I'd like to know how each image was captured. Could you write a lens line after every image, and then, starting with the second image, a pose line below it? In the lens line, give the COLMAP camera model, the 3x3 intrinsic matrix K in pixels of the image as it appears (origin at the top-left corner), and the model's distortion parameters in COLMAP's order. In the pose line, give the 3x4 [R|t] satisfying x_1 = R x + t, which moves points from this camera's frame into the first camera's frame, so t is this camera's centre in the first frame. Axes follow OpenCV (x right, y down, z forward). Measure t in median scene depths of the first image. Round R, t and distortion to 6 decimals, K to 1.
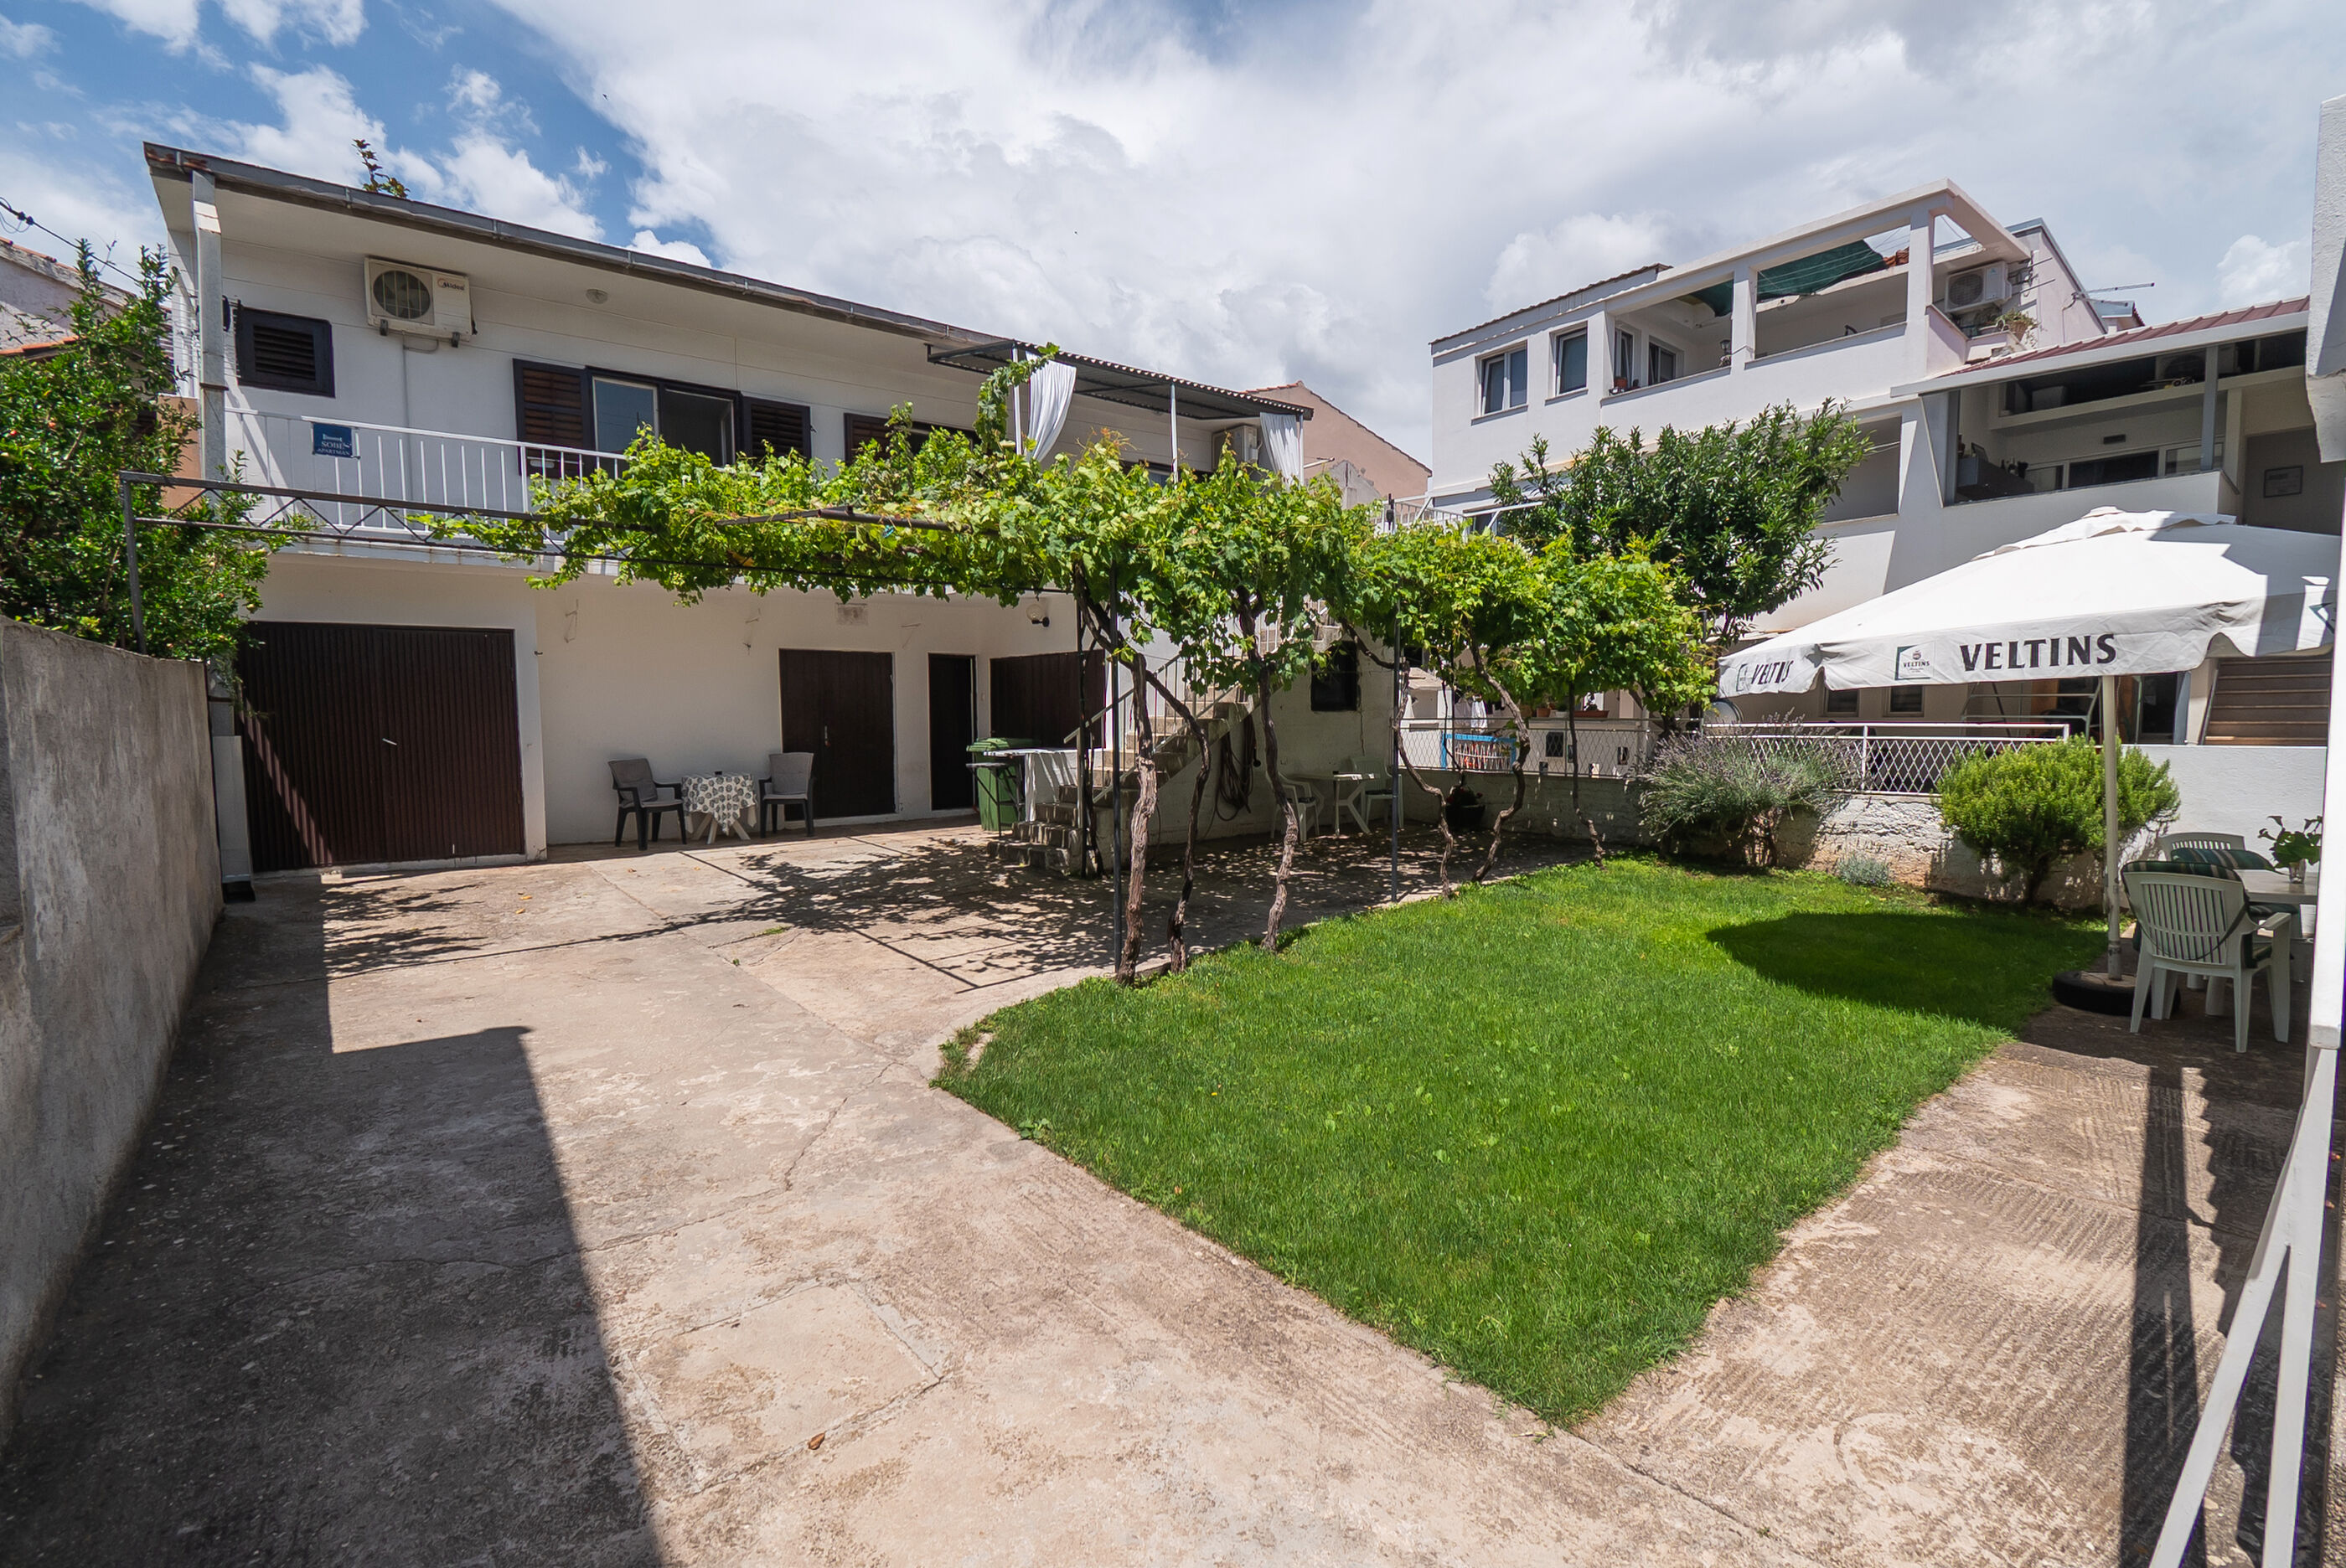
lens RADIAL K [[1080.7, 0, 1175.2], [0, 1080.7, 790.9], [0, 0, 1]] dist [0.017858, -0.013932]
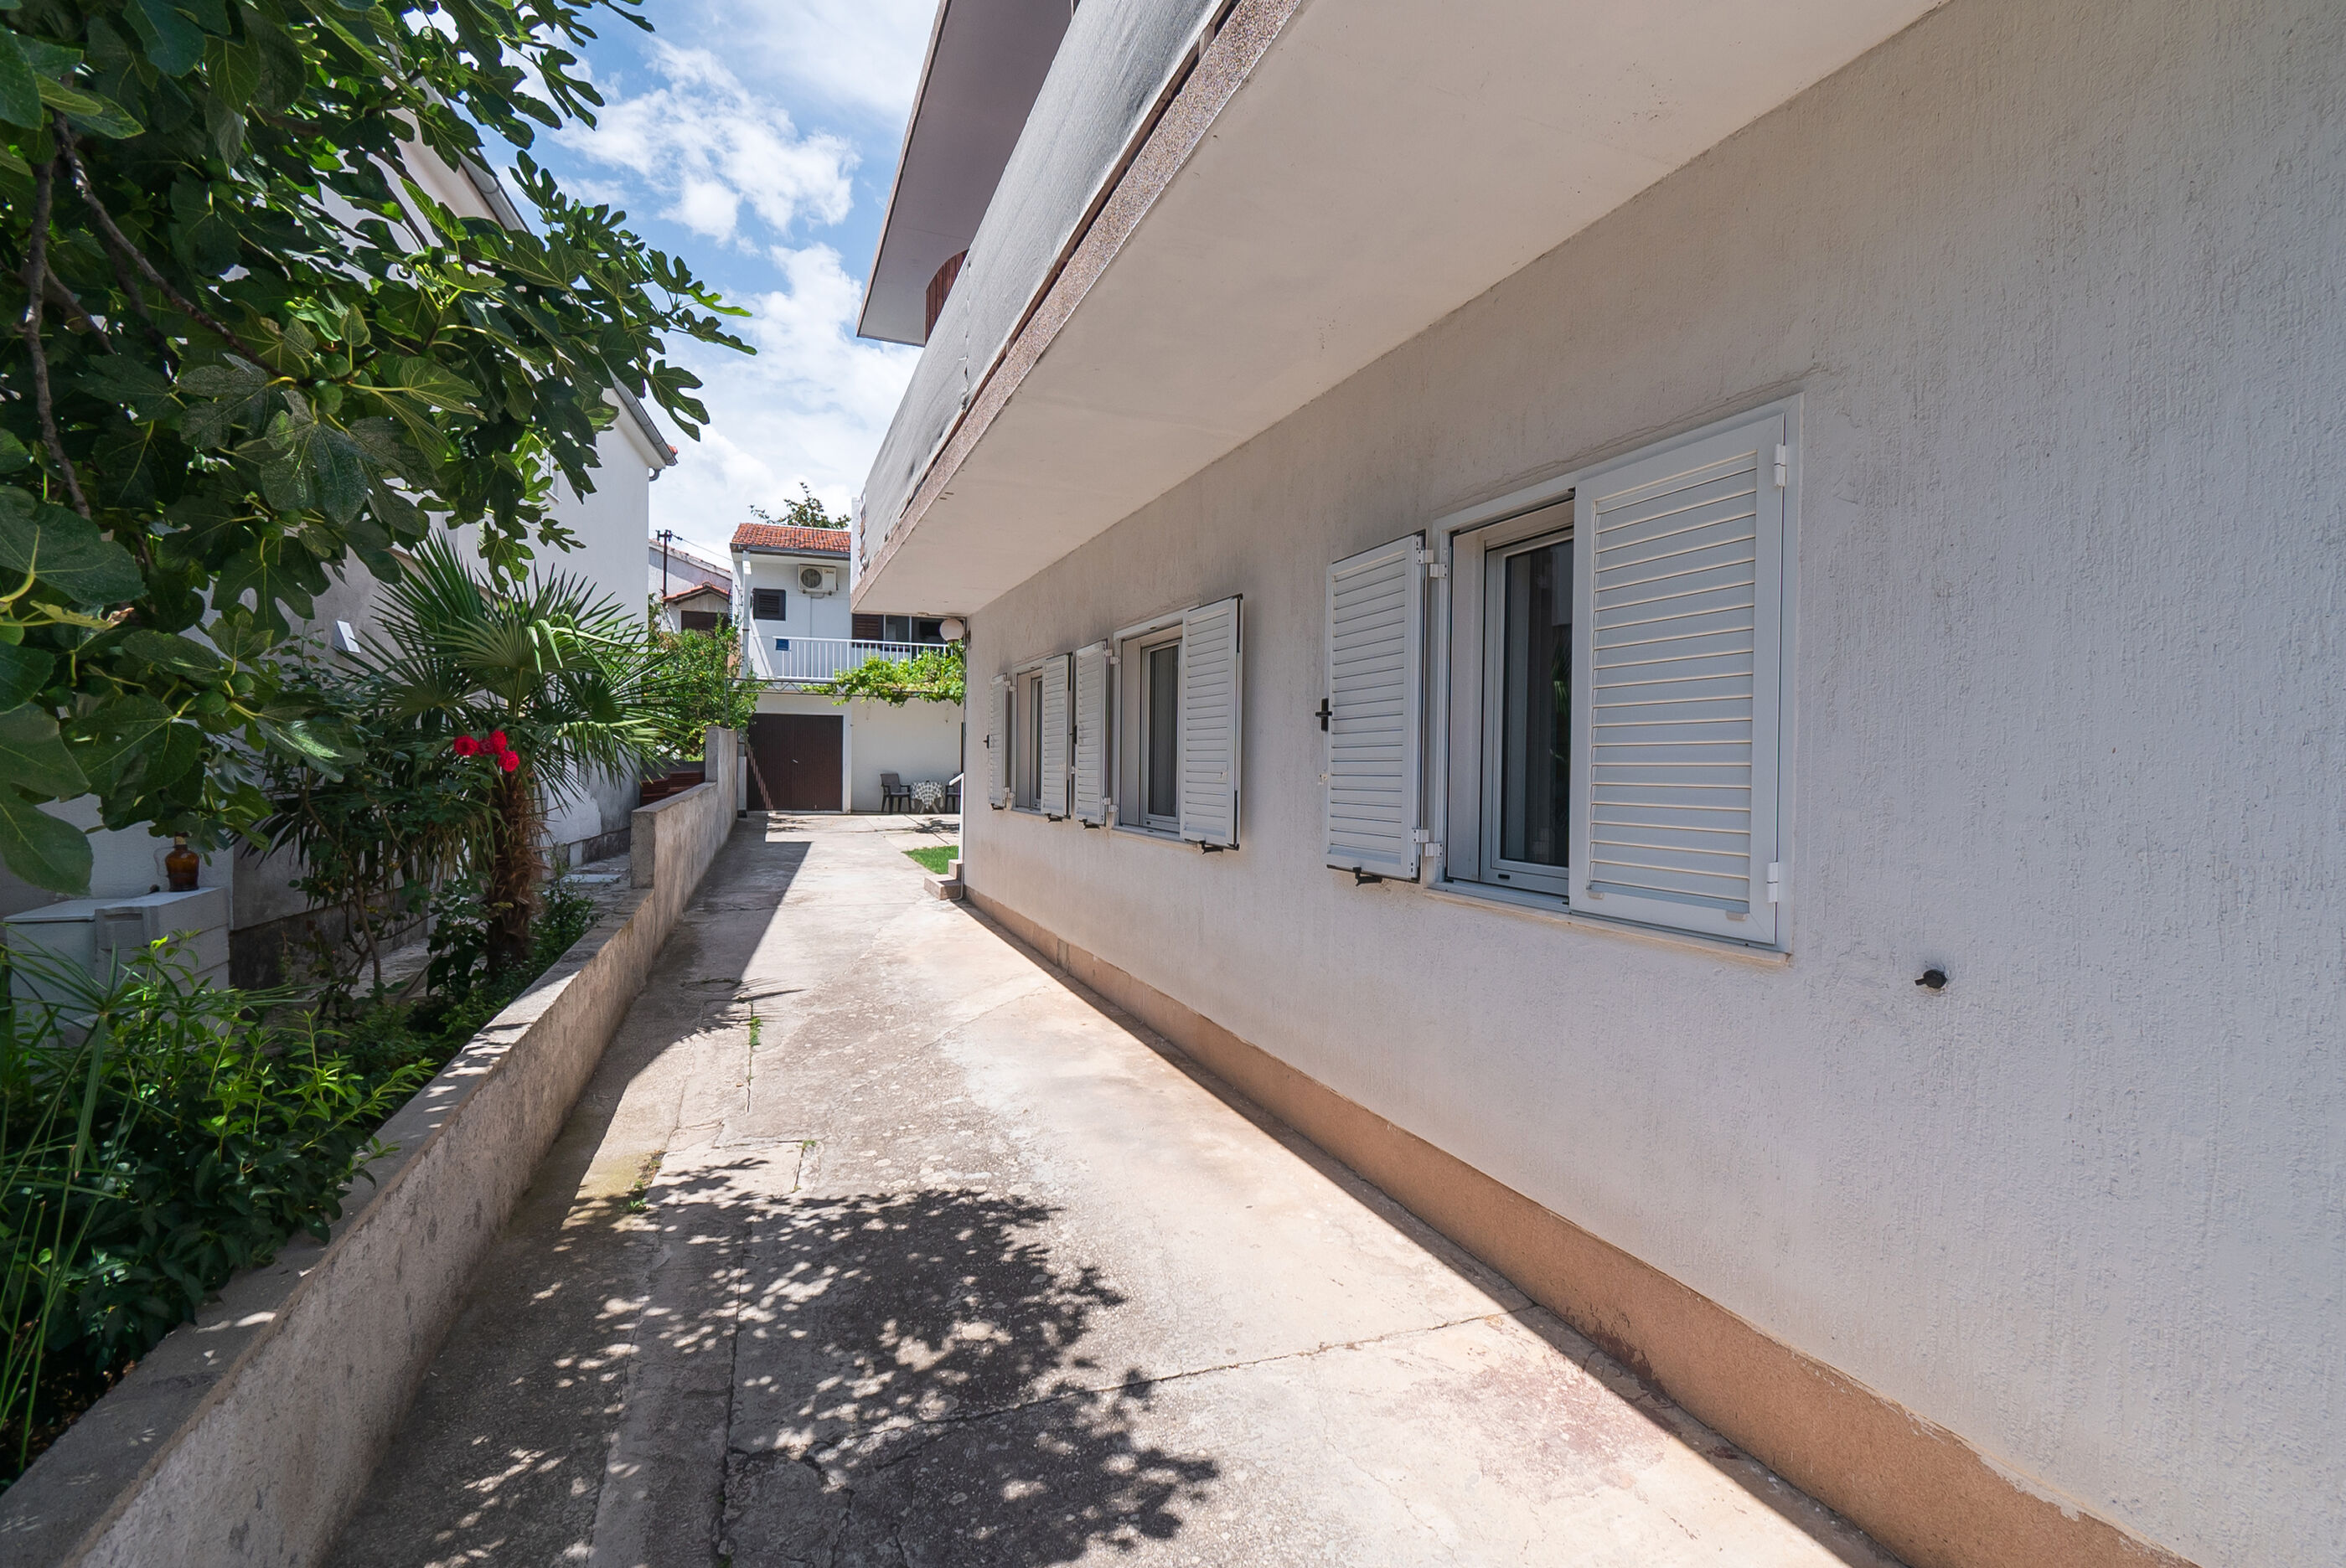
lens RADIAL K [[1080.7, 0, 1175.2], [0, 1080.7, 790.9], [0, 0, 1]] dist [0.017858, -0.013932]
pose [[0.947536, 0.027241, -0.318485, 0.829286], [-0.043567, 0.998070, -0.044252, 0.086861], [0.316665, 0.055806, 0.946894, -0.991636]]
